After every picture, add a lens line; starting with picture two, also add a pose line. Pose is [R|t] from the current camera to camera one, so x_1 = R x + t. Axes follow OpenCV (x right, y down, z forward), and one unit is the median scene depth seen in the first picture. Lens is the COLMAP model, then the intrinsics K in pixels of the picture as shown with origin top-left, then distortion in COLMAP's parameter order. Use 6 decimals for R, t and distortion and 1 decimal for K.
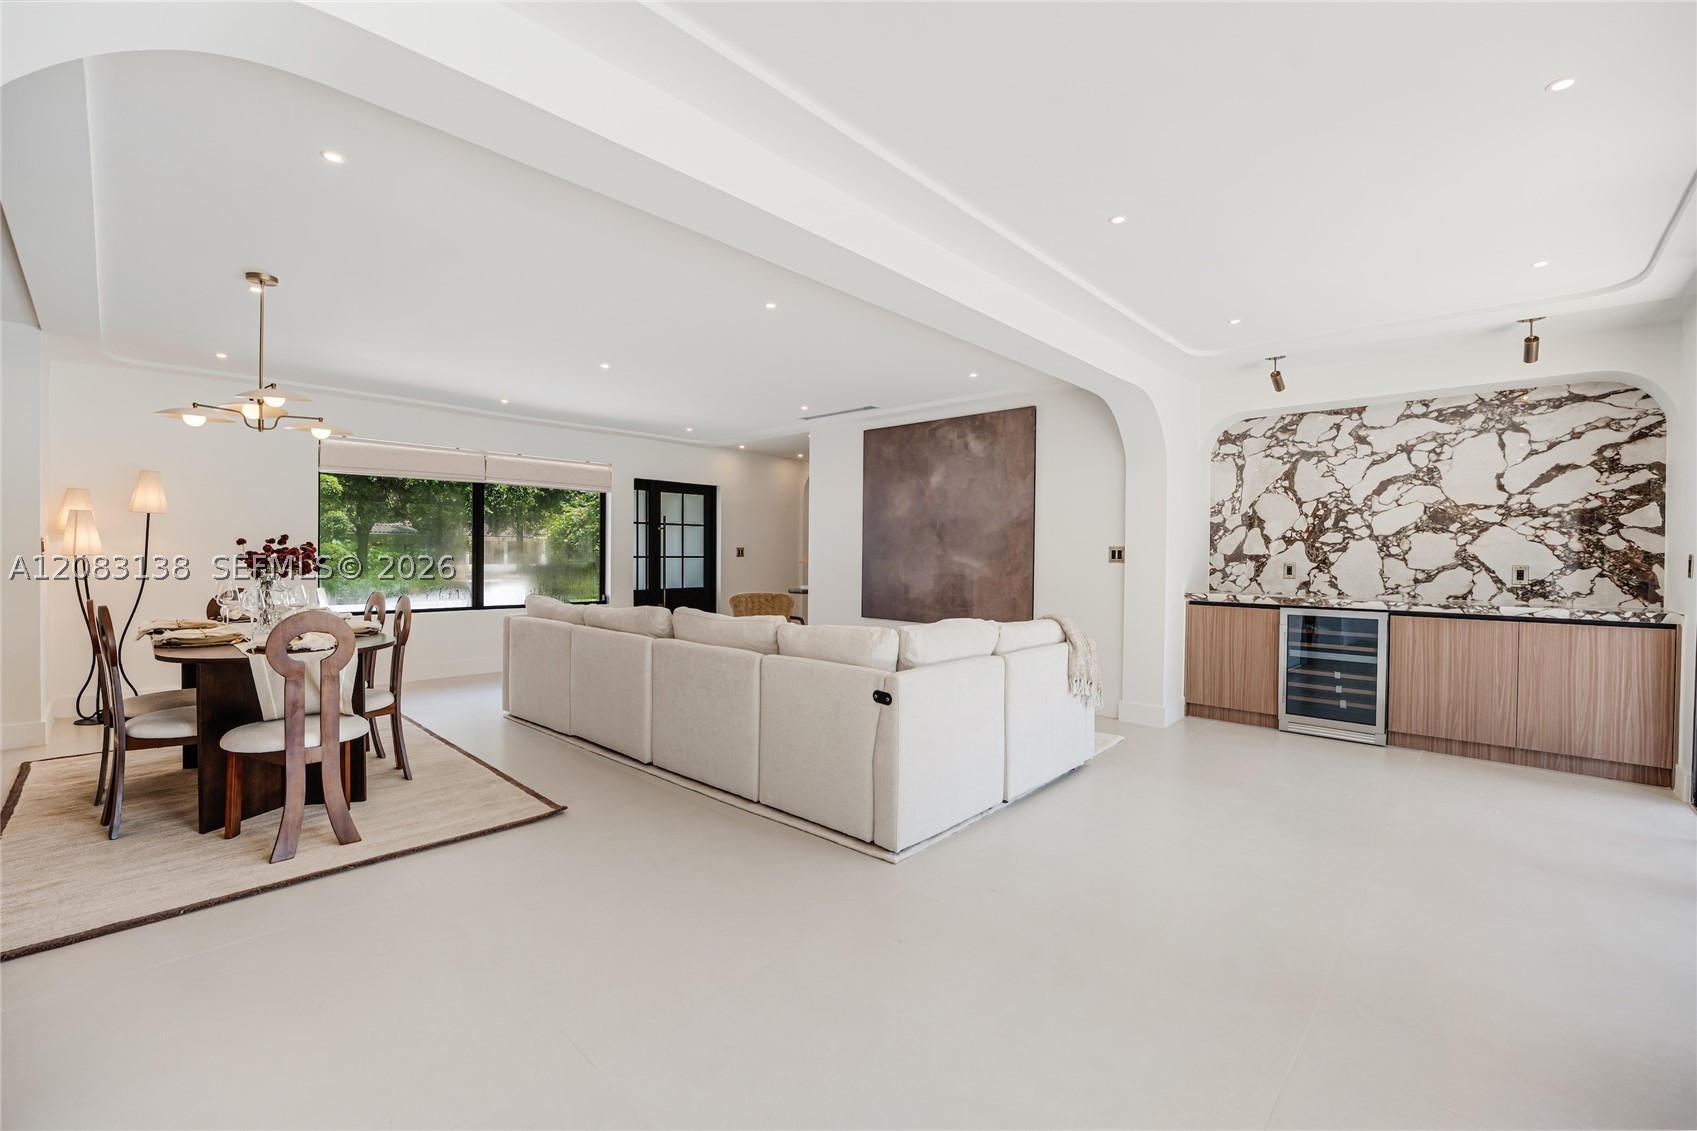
lens RADIAL K [[688.8, 0, 853.1], [0, 688.8, 563.9], [0, 0, 1]] dist [-0.027908, 0.002501]
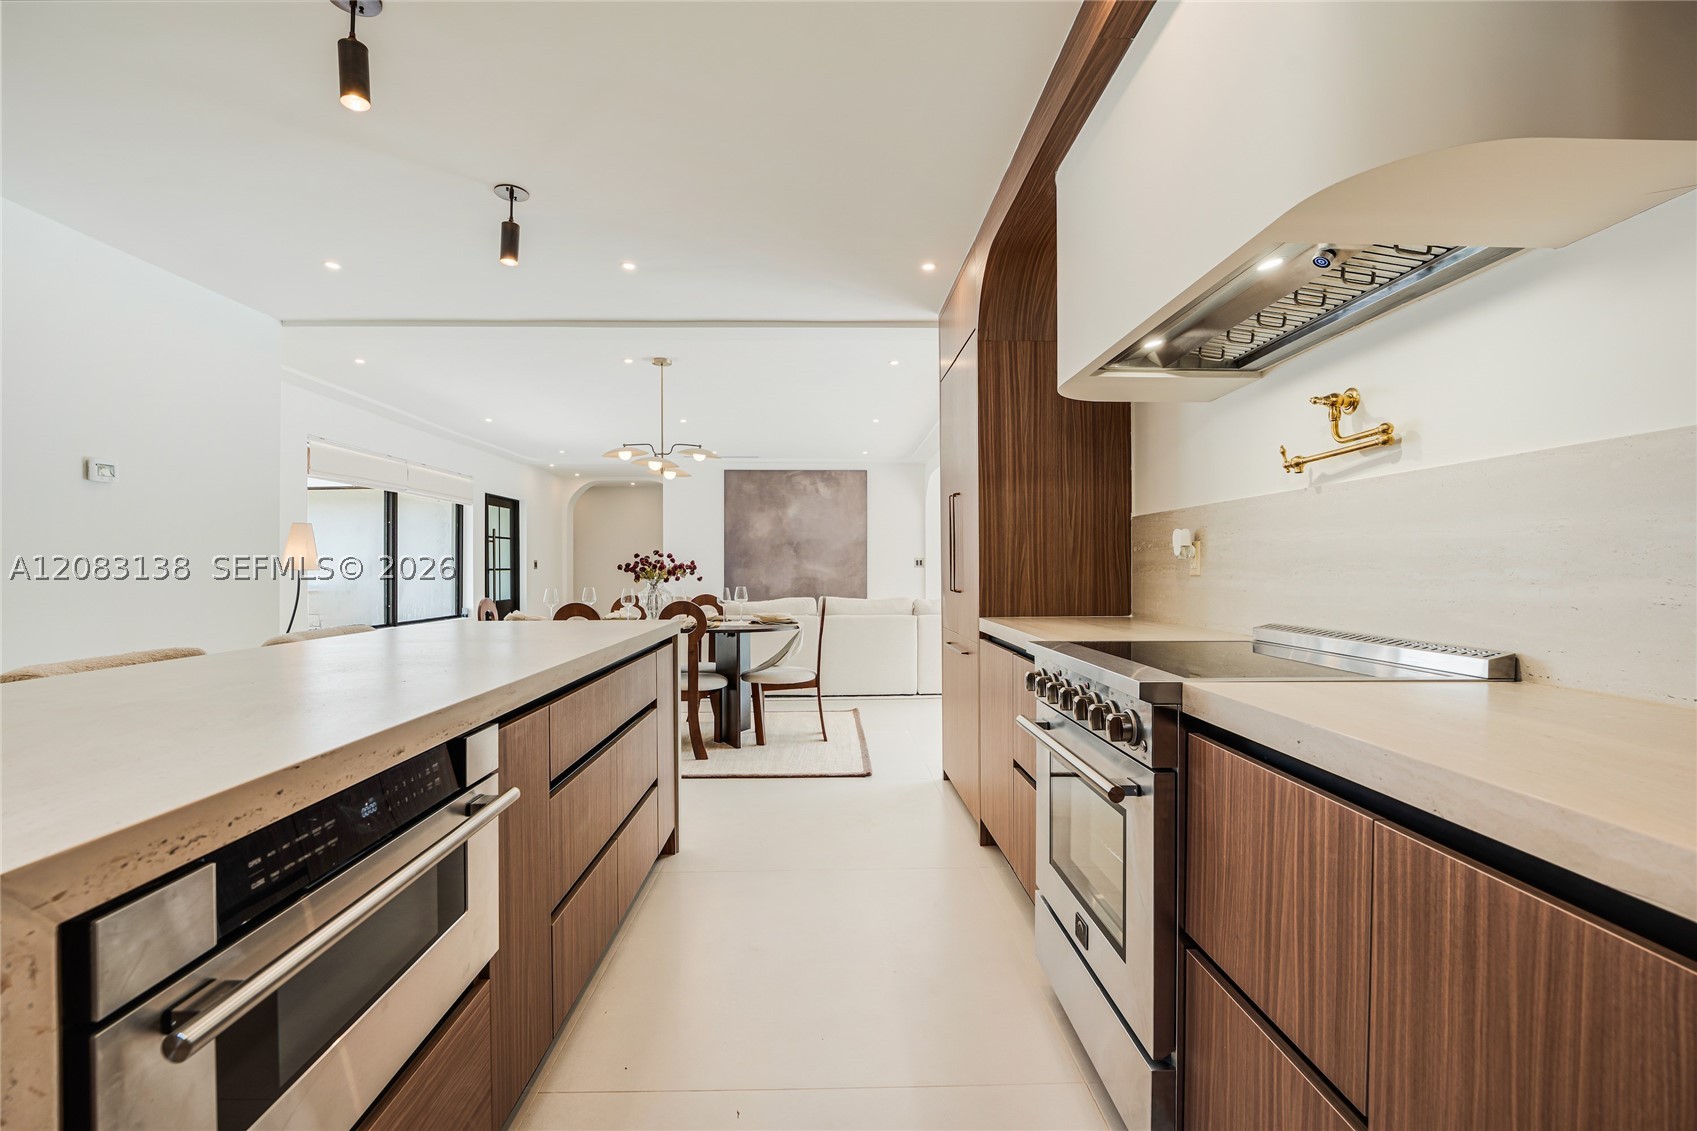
lens RADIAL K [[745.7, 0, 849.3], [0, 745.7, 573.1], [0, 0, 1]] dist [-0.003171, -0.000031]
pose [[0.712138, -0.018419, 0.701798, -1.081554], [0.020037, 0.999782, 0.005907, -0.002172], [-0.701753, 0.009856, 0.712352, -0.225175]]
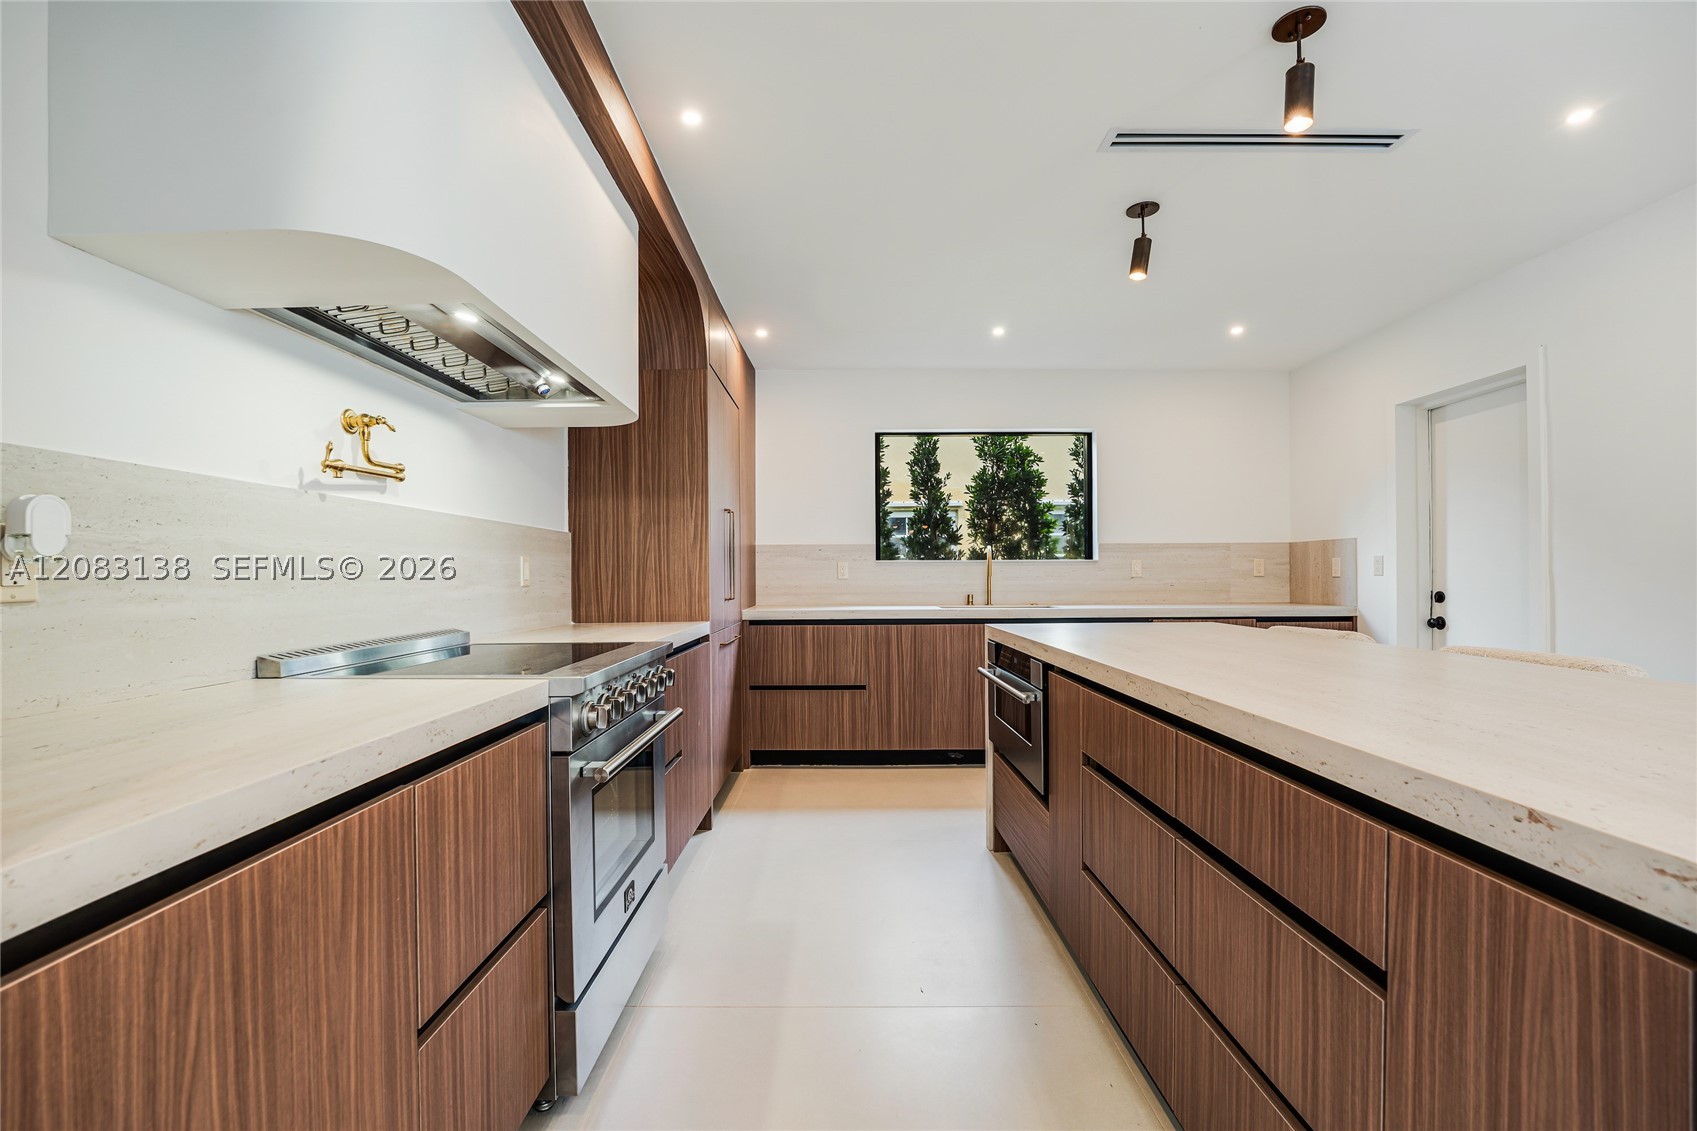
lens RADIAL K [[717.0, 0, 832.0], [0, 717.0, 574.6], [0, 0, 1]] dist [-0.017683, 0.001095]
pose [[-0.739307, -0.004254, -0.673355, -0.610766], [-0.009046, 0.999953, 0.003614, -0.003360], [0.673308, 0.008763, -0.739311, 0.276260]]
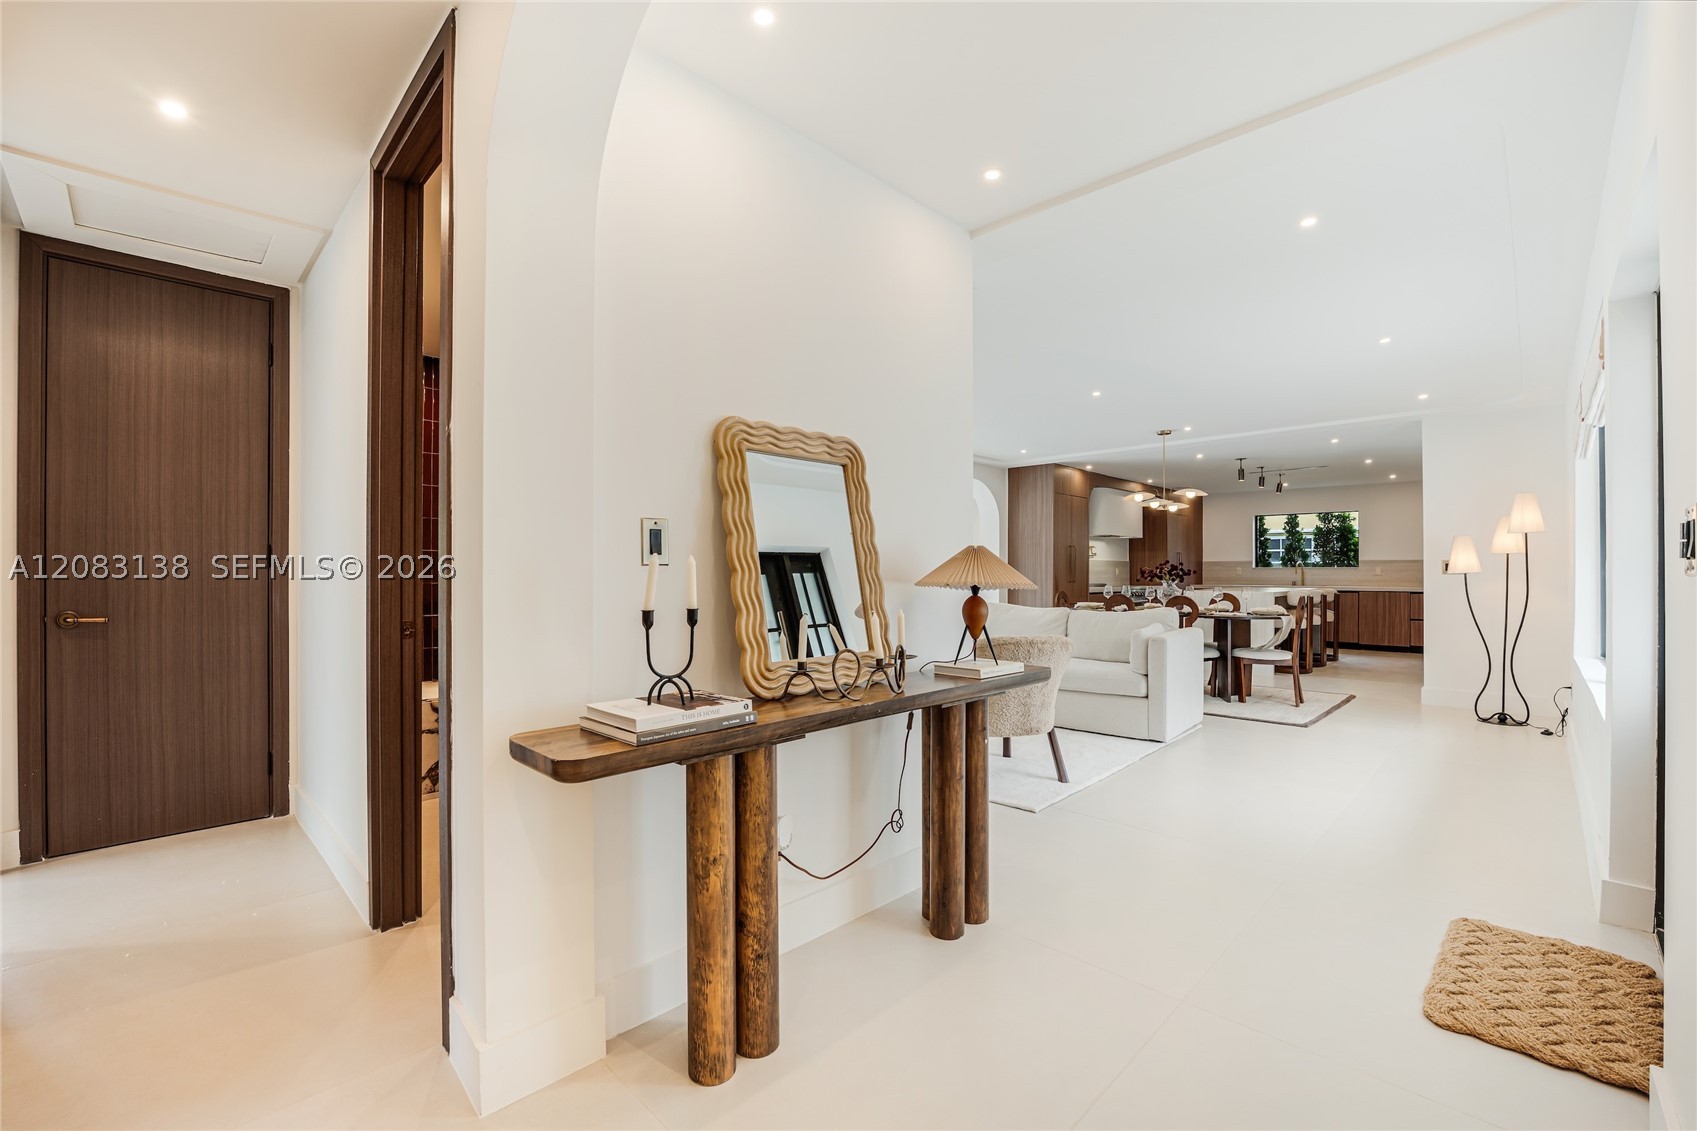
lens RADIAL K [[717.0, 0, 848.1], [0, 717.0, 566.3], [0, 0, 1]] dist [-0.017683, 0.001095]
pose [[-0.999563, -0.010620, 0.027602, -0.007358], [-0.010491, 0.999933, 0.004837, -0.020159], [-0.027651, 0.004545, -0.999607, 2.024393]]
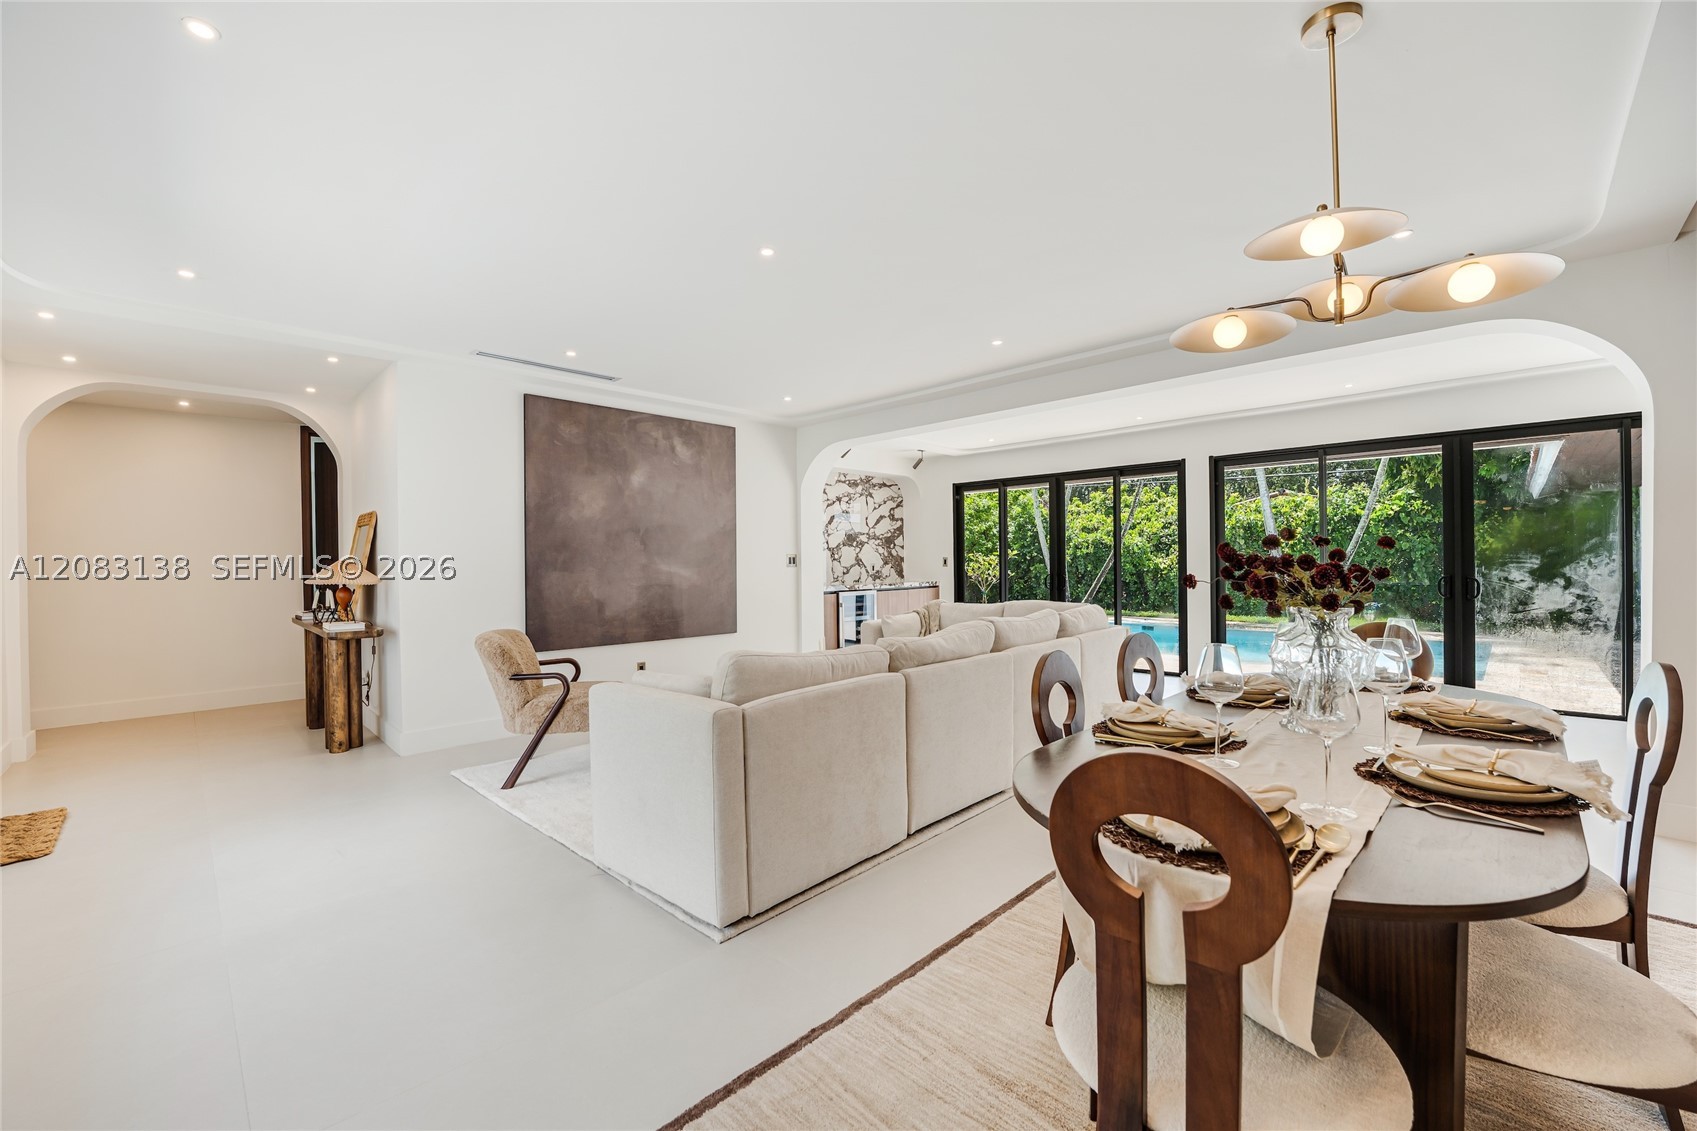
lens RADIAL K [[688.8, 0, 841.2], [0, 688.8, 563.0], [0, 0, 1]] dist [-0.027908, 0.002501]
pose [[0.037827, -0.013515, 0.999193, -0.919470], [0.024041, 0.999631, 0.012611, -0.023866], [-0.998995, 0.023545, 0.038138, 0.867253]]
